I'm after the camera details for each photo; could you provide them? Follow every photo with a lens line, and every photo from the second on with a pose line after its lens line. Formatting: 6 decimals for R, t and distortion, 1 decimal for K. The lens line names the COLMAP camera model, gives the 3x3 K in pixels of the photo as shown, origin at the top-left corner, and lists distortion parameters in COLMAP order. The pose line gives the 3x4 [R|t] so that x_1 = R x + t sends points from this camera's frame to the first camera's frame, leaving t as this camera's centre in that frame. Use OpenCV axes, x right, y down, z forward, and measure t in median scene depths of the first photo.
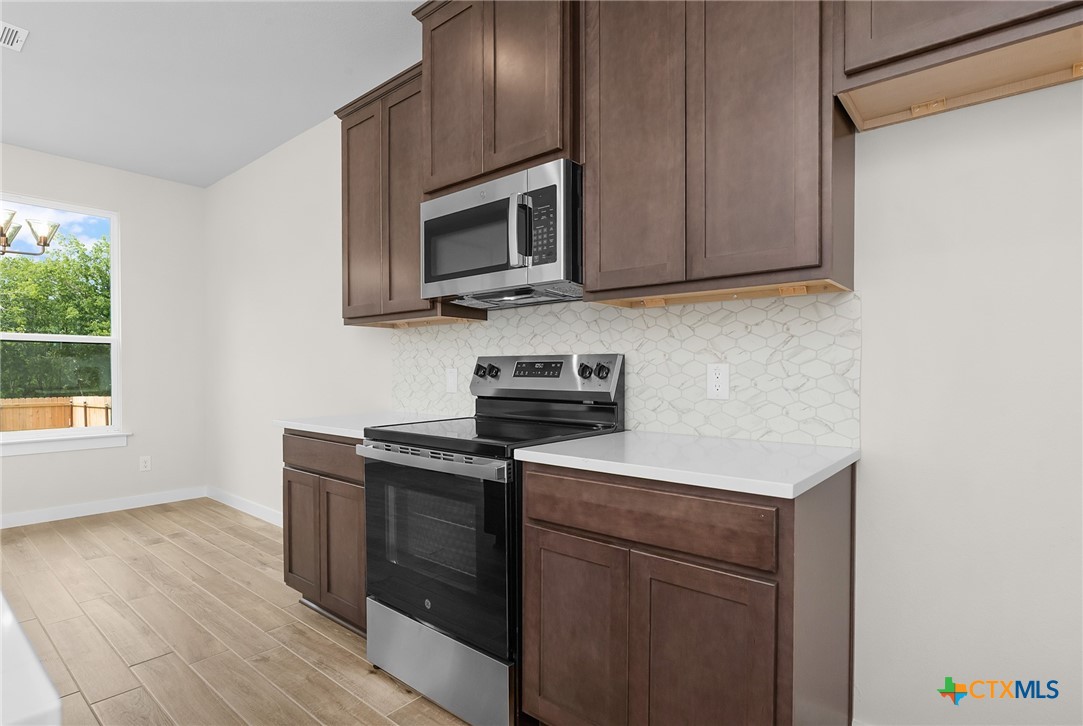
lens RADIAL K [[555.8, 0, 538.9], [0, 555.8, 373.7], [0, 0, 1]] dist [0.005559, 0.000912]
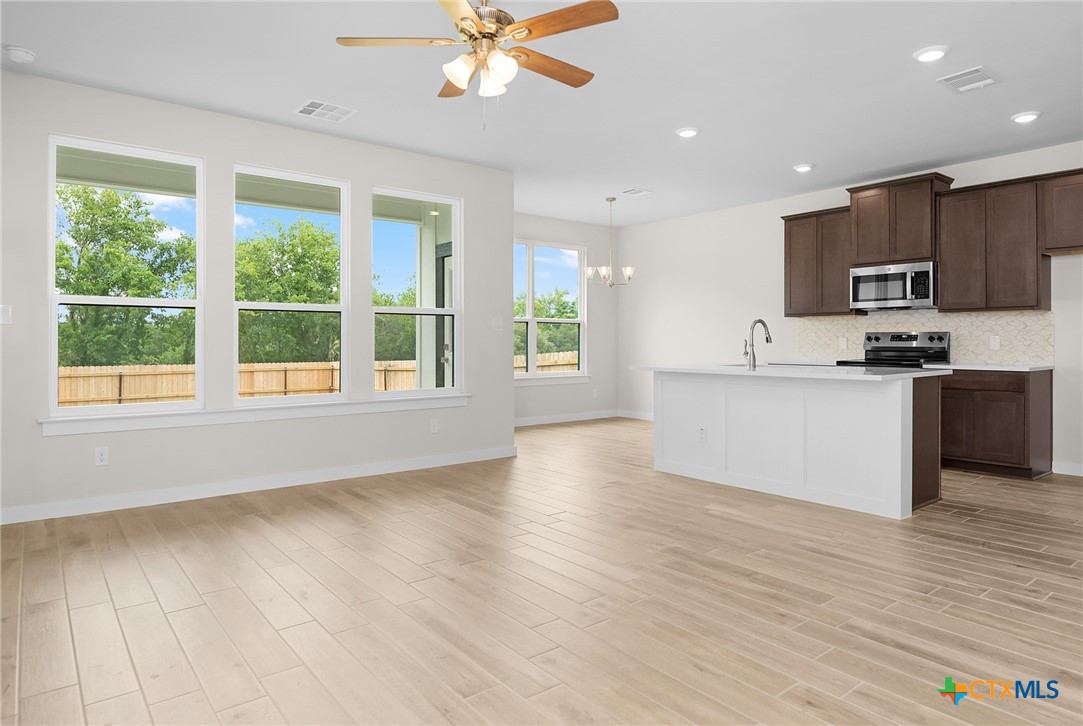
lens RADIAL K [[653.9, 0, 550.4], [0, 653.9, 335.1], [0, 0, 1]] dist [0.019363, -0.004230]
pose [[0.983399, -0.002123, -0.181445, -1.010538], [-0.000237, 0.999916, -0.012985, 0.016711], [0.181457, 0.012812, 0.983315, -2.095897]]
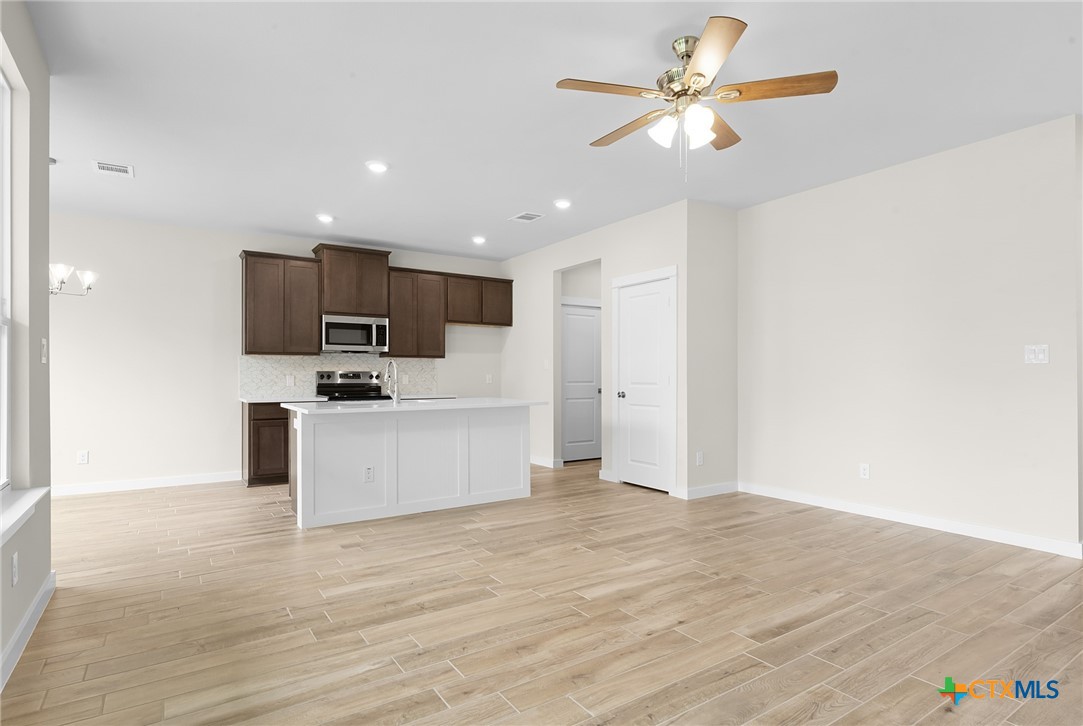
lens RADIAL K [[570.4, 0, 538.9], [0, 570.4, 374.9], [0, 0, 1]] dist [-0.001585, 0.001057]
pose [[0.272797, 0.003492, 0.962065, -2.707354], [0.005436, 0.999972, -0.005170, 0.006068], [-0.962056, 0.006640, 0.272770, -0.796146]]
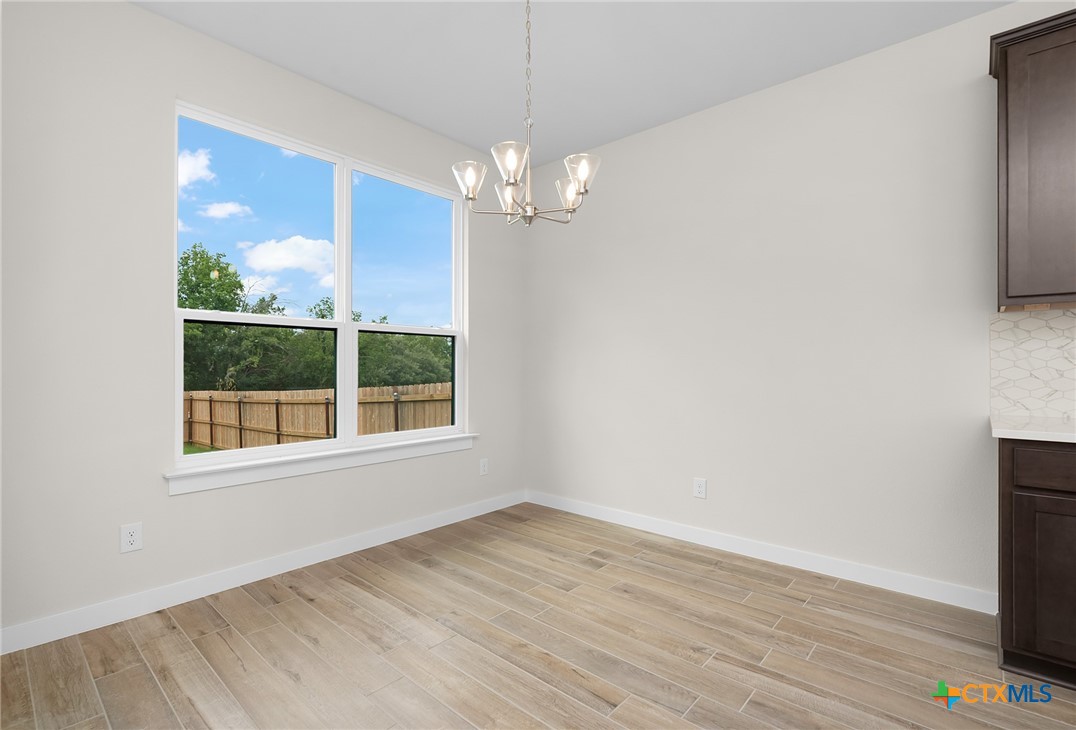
lens RADIAL K [[497.7, 0, 535.6], [0, 497.7, 365.2], [0, 0, 1]] dist [0.007585, -0.000288]
pose [[0.999948, -0.001278, -0.010124, -1.295570], [0.001194, 0.999965, -0.008300, -0.000346], [0.010134, 0.008287, 0.999914, 0.377845]]
